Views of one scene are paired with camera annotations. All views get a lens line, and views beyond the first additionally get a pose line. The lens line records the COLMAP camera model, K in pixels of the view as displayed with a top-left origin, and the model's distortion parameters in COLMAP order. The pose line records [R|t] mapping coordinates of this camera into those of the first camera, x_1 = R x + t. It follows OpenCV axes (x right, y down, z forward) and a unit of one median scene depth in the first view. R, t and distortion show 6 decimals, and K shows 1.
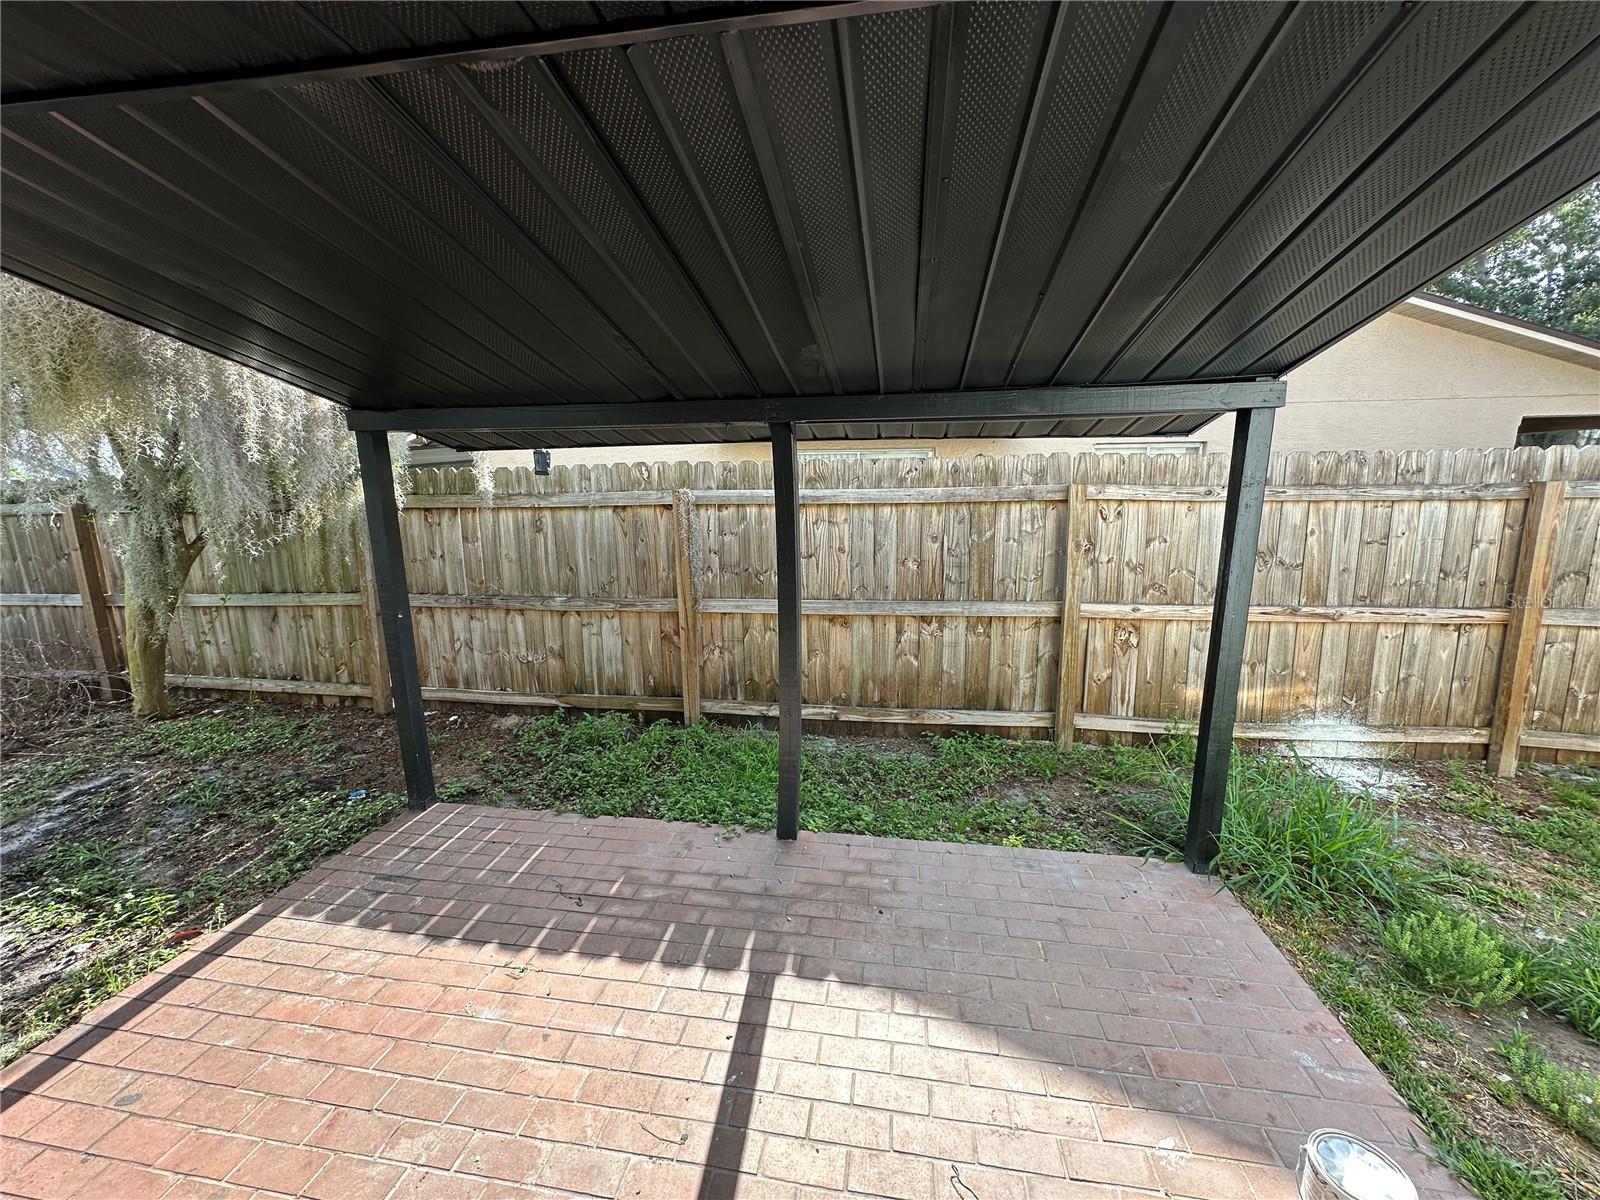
lens RADIAL K [[636.4, 0, 803.0], [0, 636.4, 601.5], [0, 0, 1]] dist [-0.005779, 0.000187]
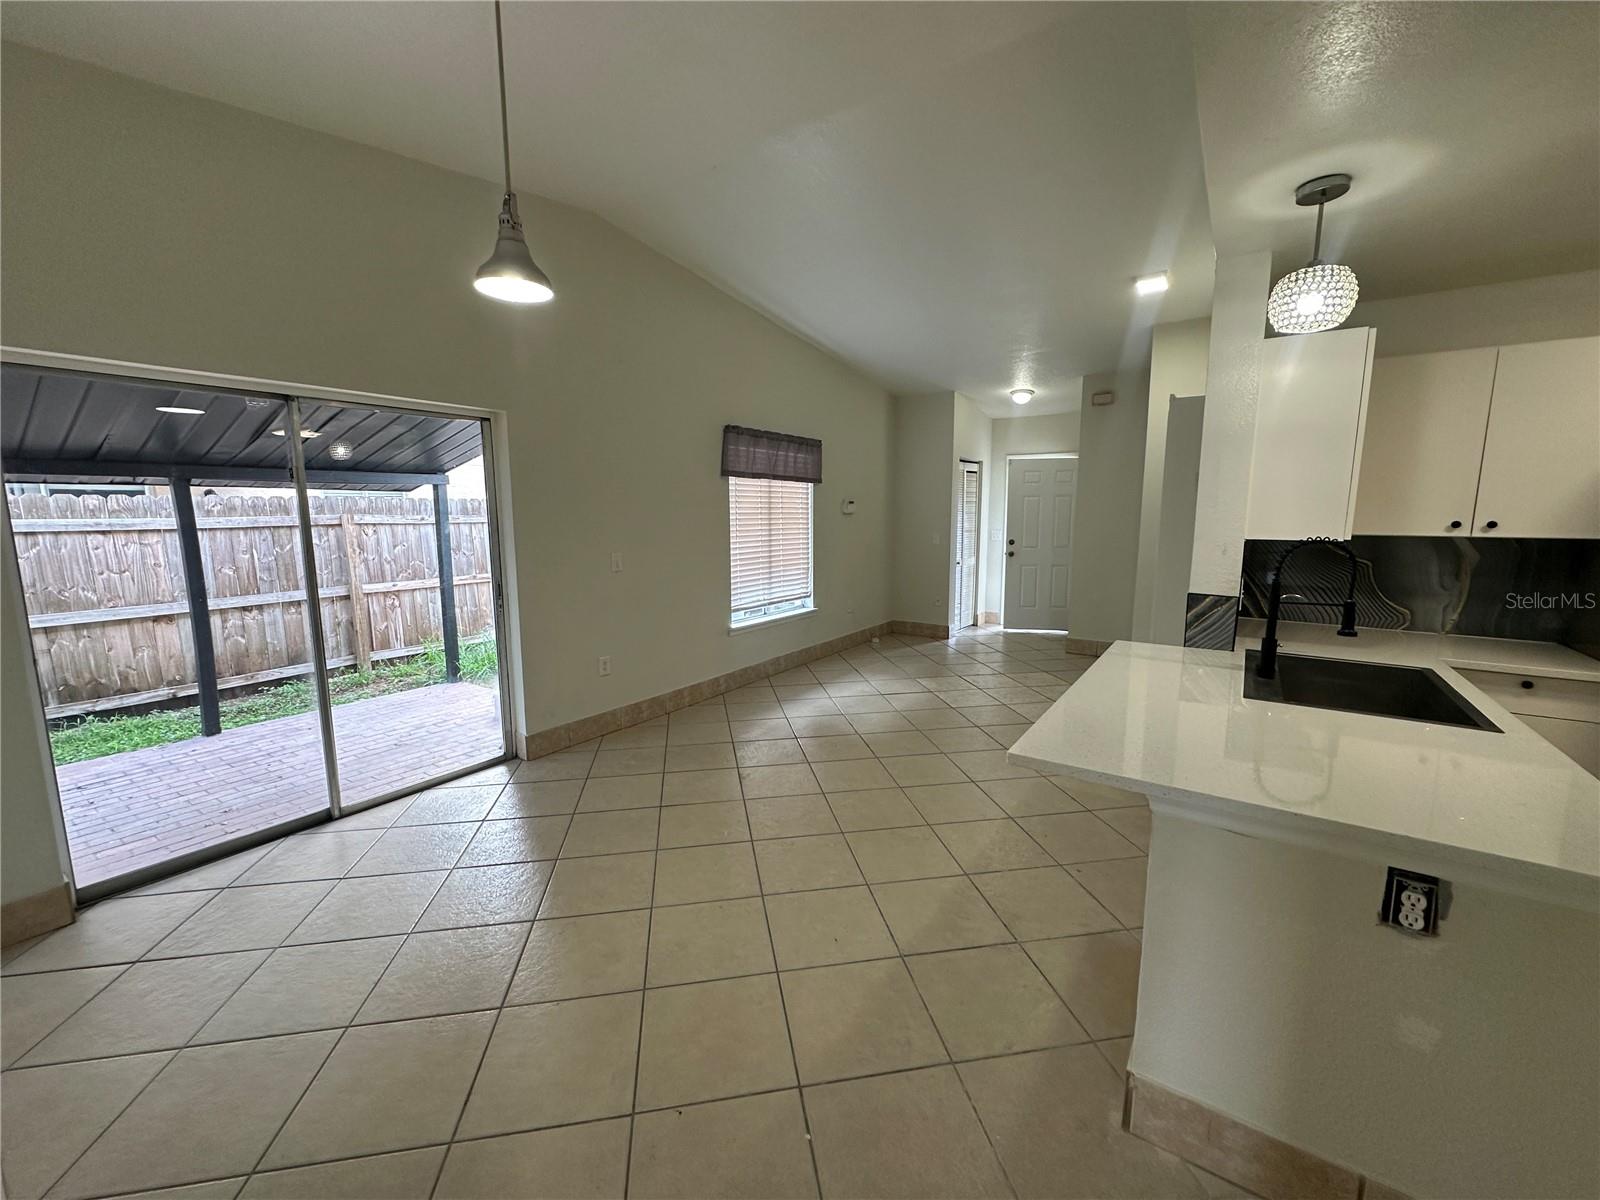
lens RADIAL K [[636.4, 0, 798.0], [0, 636.4, 598.4], [0, 0, 1]] dist [-0.005779, 0.000187]
pose [[0.435338, -0.112947, 0.893154, -0.551693], [0.170879, 0.984430, 0.041200, 0.162733], [-0.883901, 0.134685, 0.447860, -0.753467]]
